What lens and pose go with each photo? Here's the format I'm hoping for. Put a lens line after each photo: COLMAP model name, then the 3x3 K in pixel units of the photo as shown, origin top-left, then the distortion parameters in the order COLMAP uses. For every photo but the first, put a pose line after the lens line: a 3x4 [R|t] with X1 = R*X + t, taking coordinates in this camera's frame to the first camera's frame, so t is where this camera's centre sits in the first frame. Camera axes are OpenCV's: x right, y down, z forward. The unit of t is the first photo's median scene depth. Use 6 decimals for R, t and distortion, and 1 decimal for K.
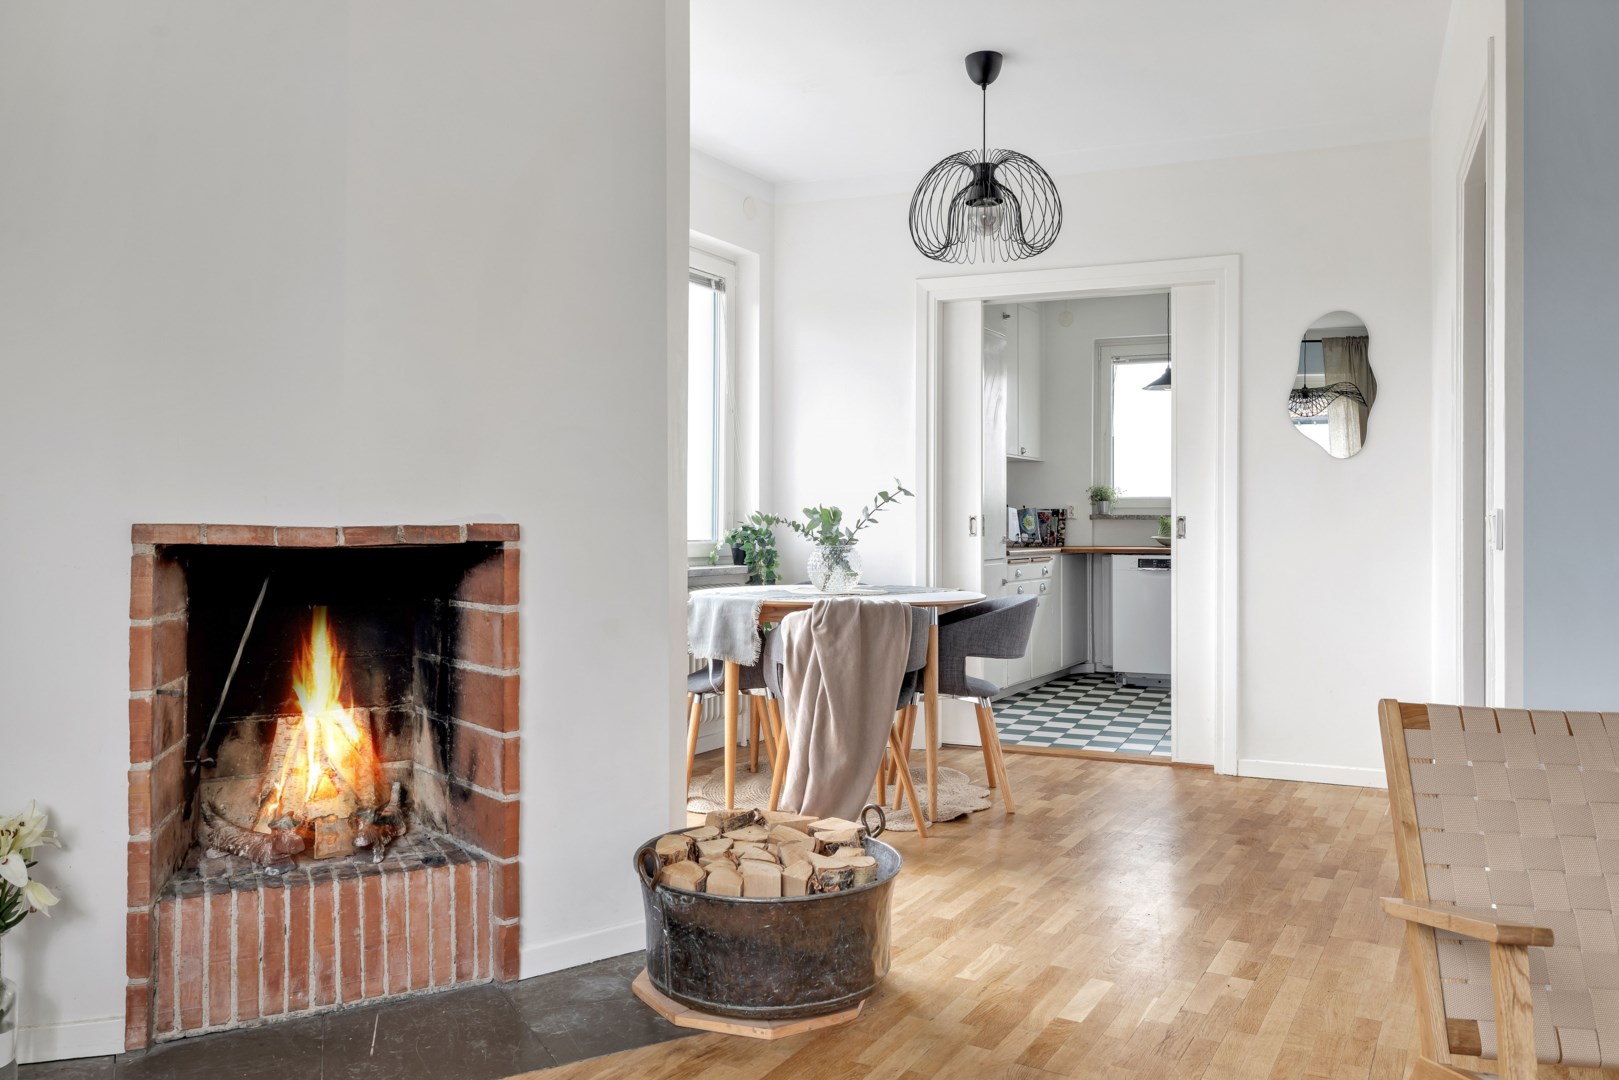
lens RADIAL K [[1355.8, 0, 809.5], [0, 1355.8, 540.0], [0, 0, 1]] dist [0.005067, 0.001851]
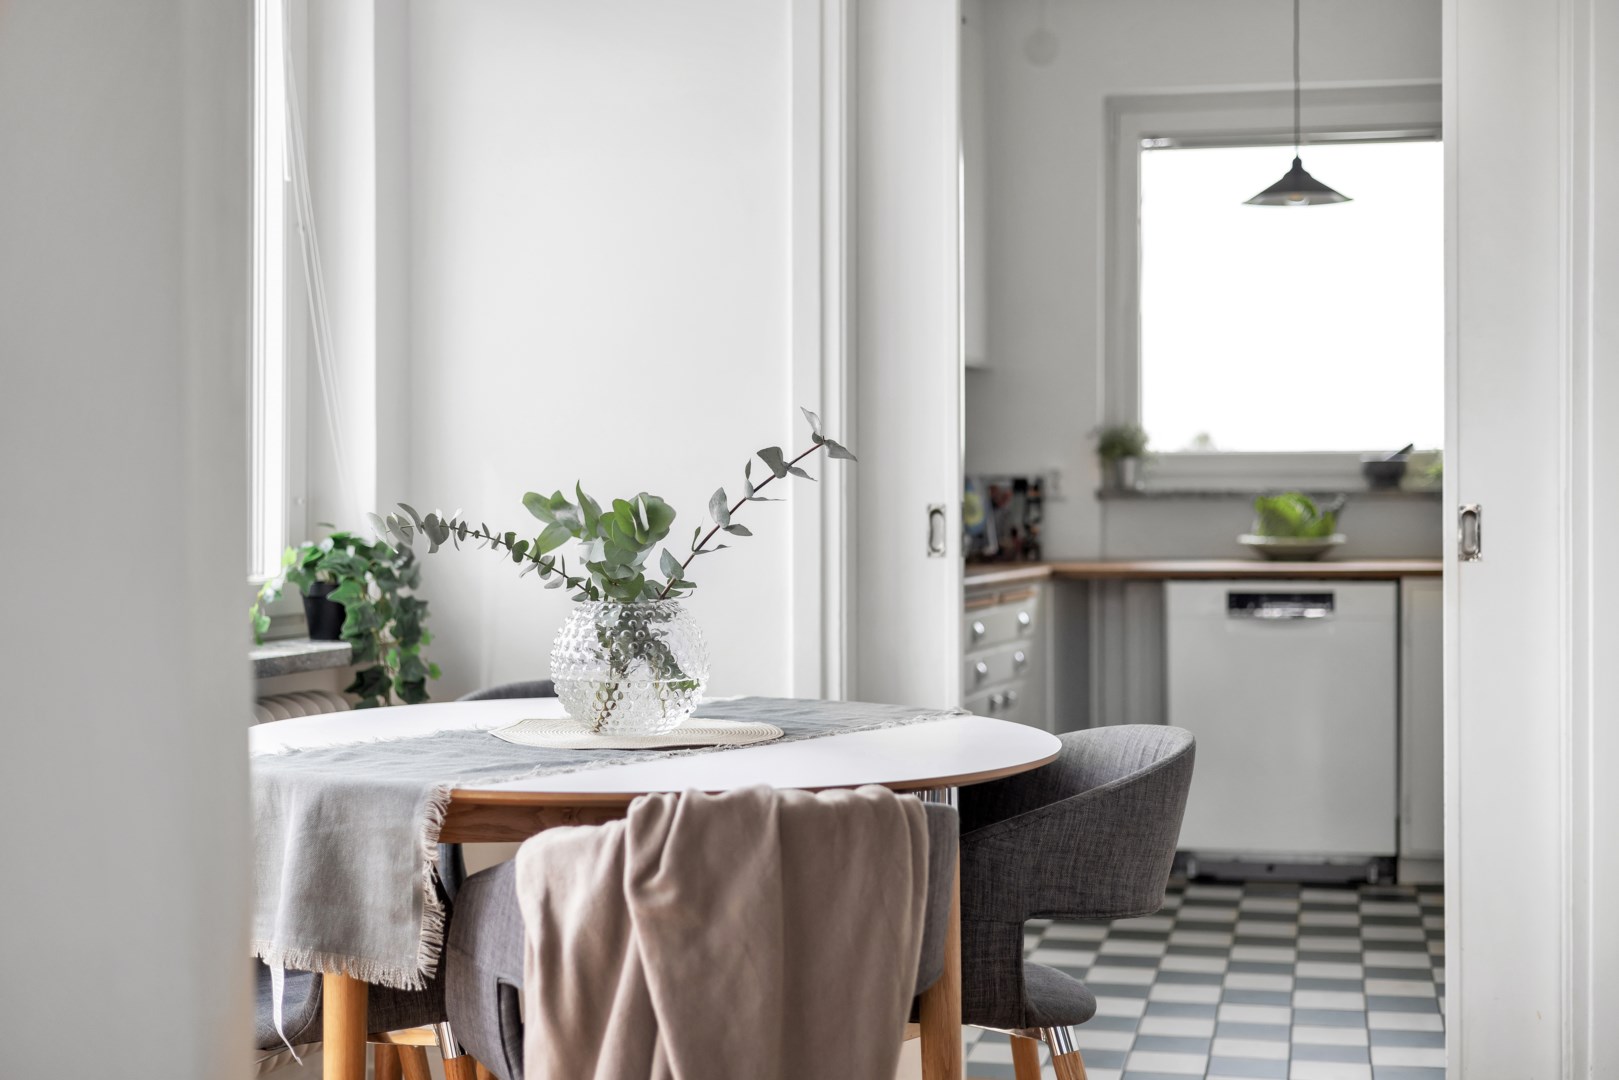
lens RADIAL K [[2421.1, 0, 813.4], [0, 2421.1, 535.5], [0, 0, 1]] dist [0.000469, 0.020404]
pose [[0.982686, -0.008804, 0.185068, -0.044452], [0.007225, 0.999932, 0.009204, -0.016143], [-0.185136, -0.007708, 0.982683, 0.332970]]
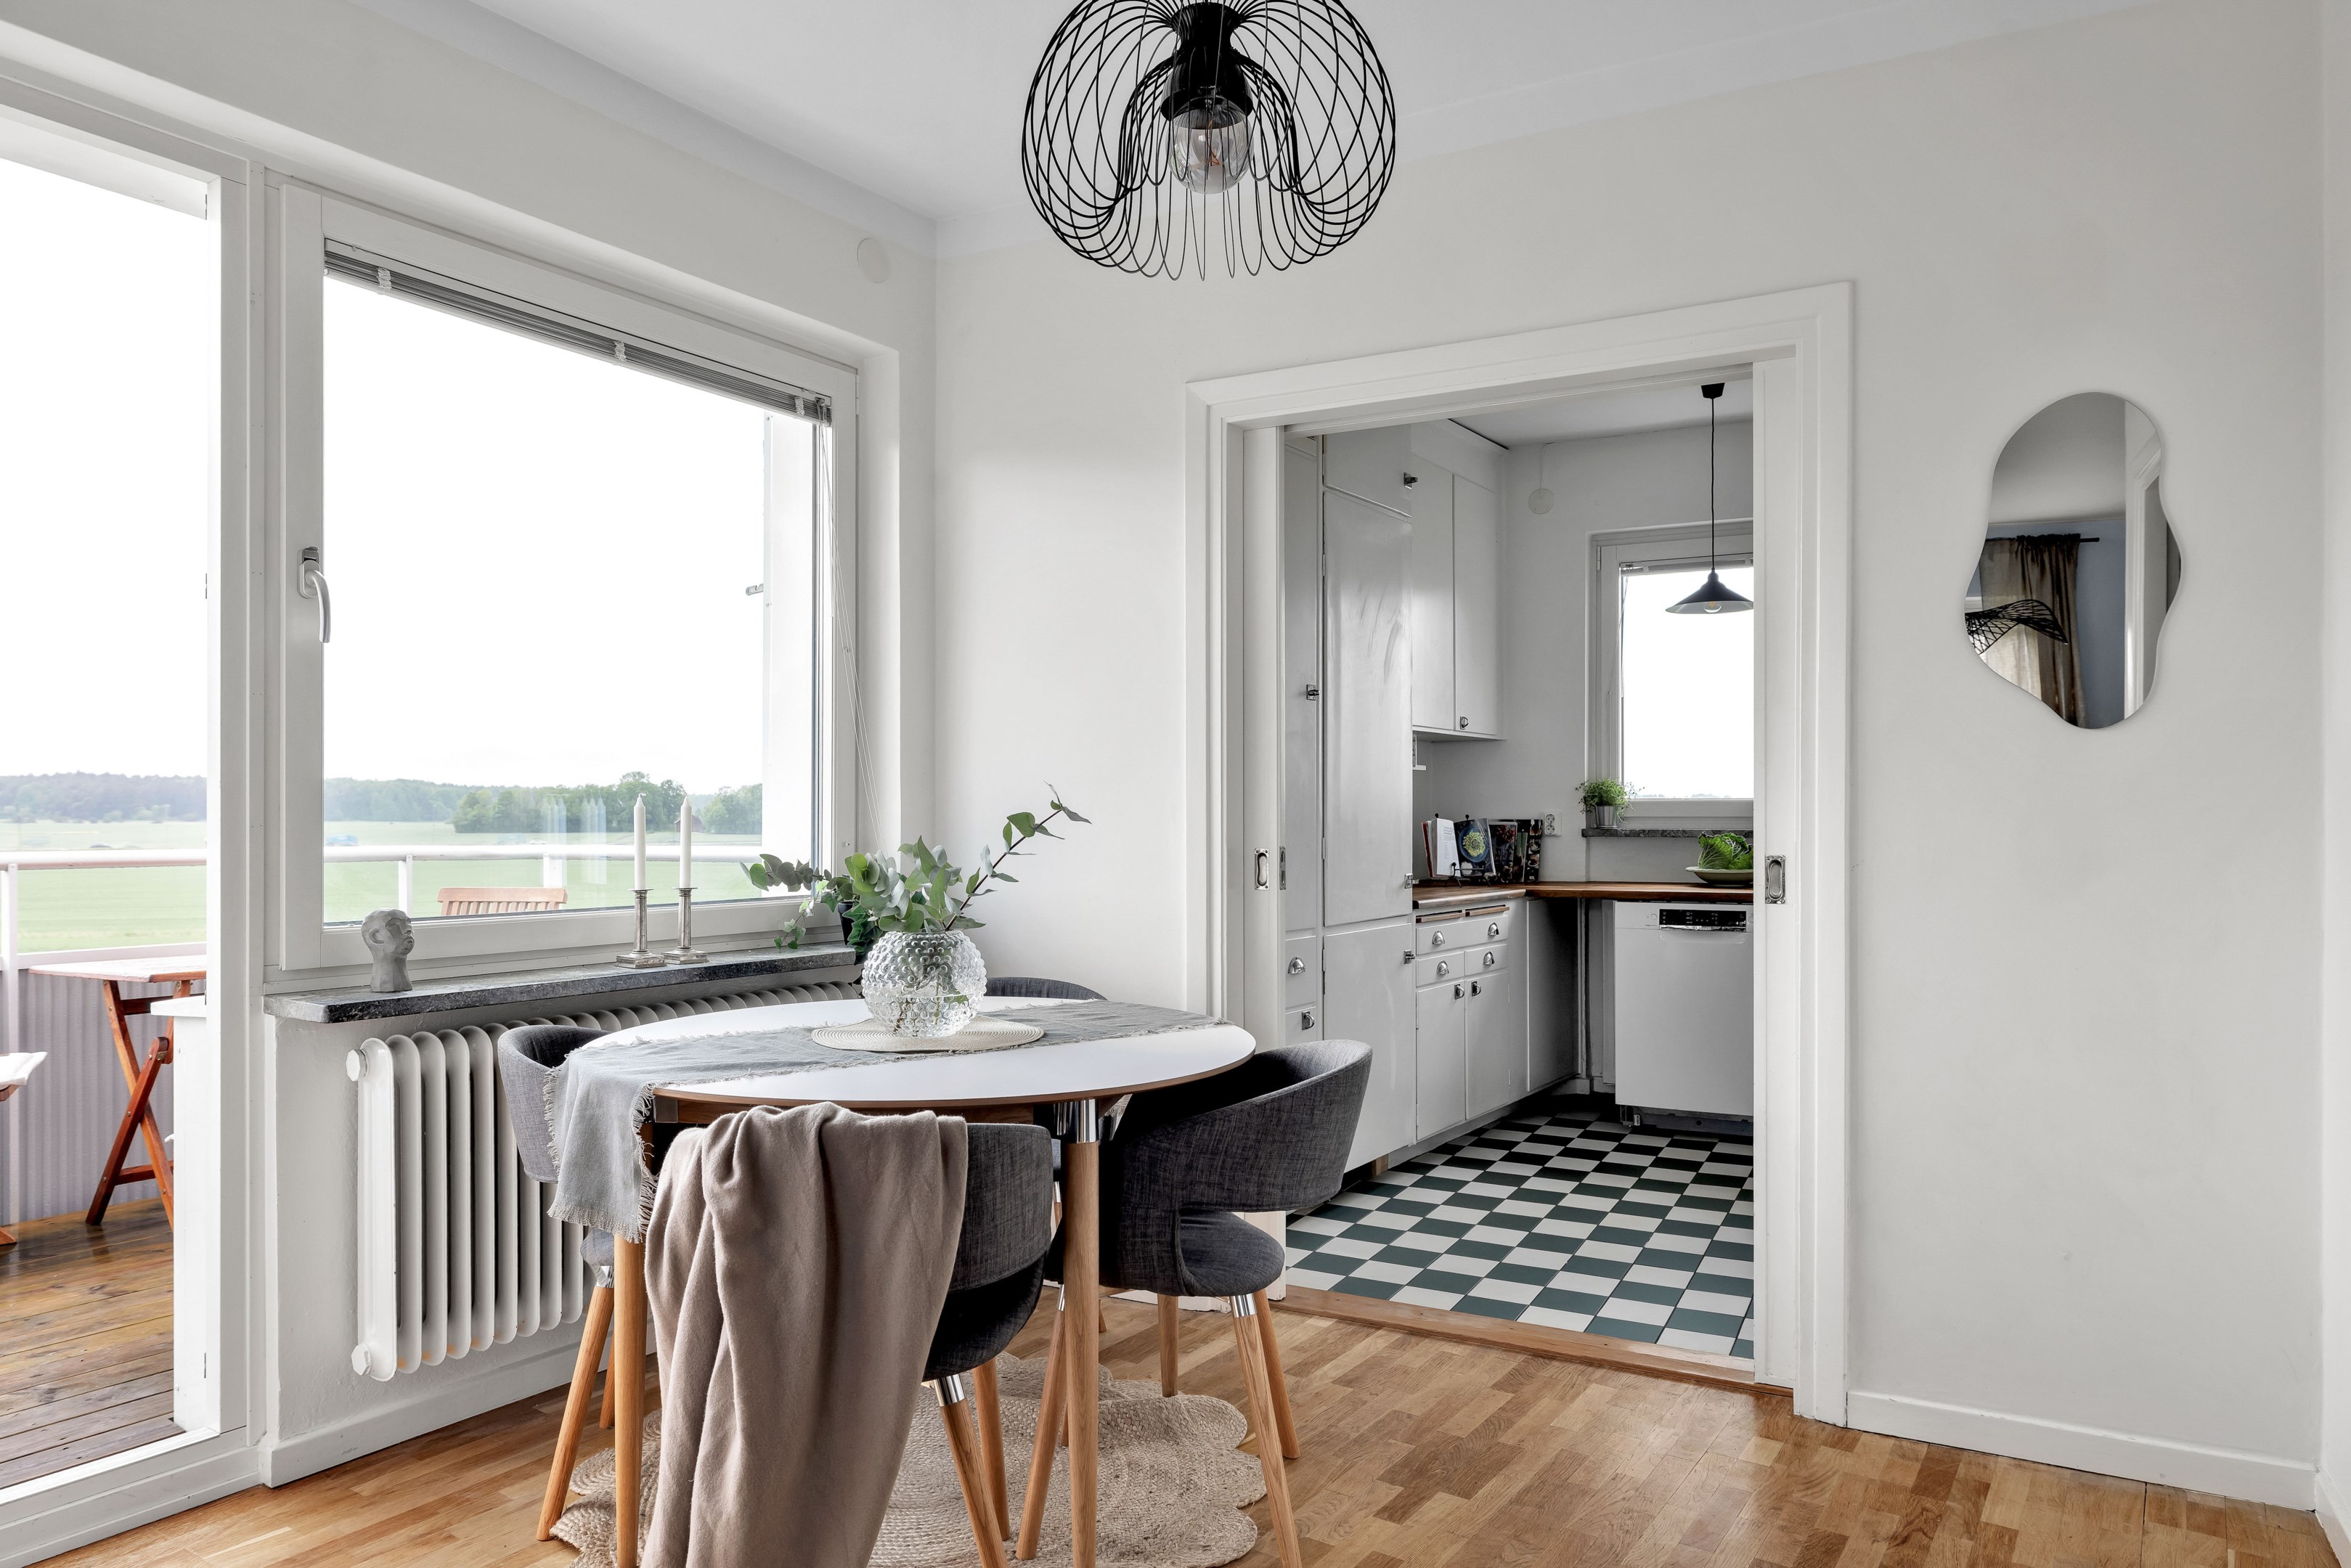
lens RADIAL K [[1528.5, 0, 1179.1], [0, 1528.5, 839.4], [0, 0, 1]] dist [-0.000768, -0.001304]
pose [[0.995277, -0.002164, -0.097051, 0.135038], [0.002752, 0.999979, 0.005920, -0.026079], [0.097036, -0.006160, 0.995262, 0.443841]]
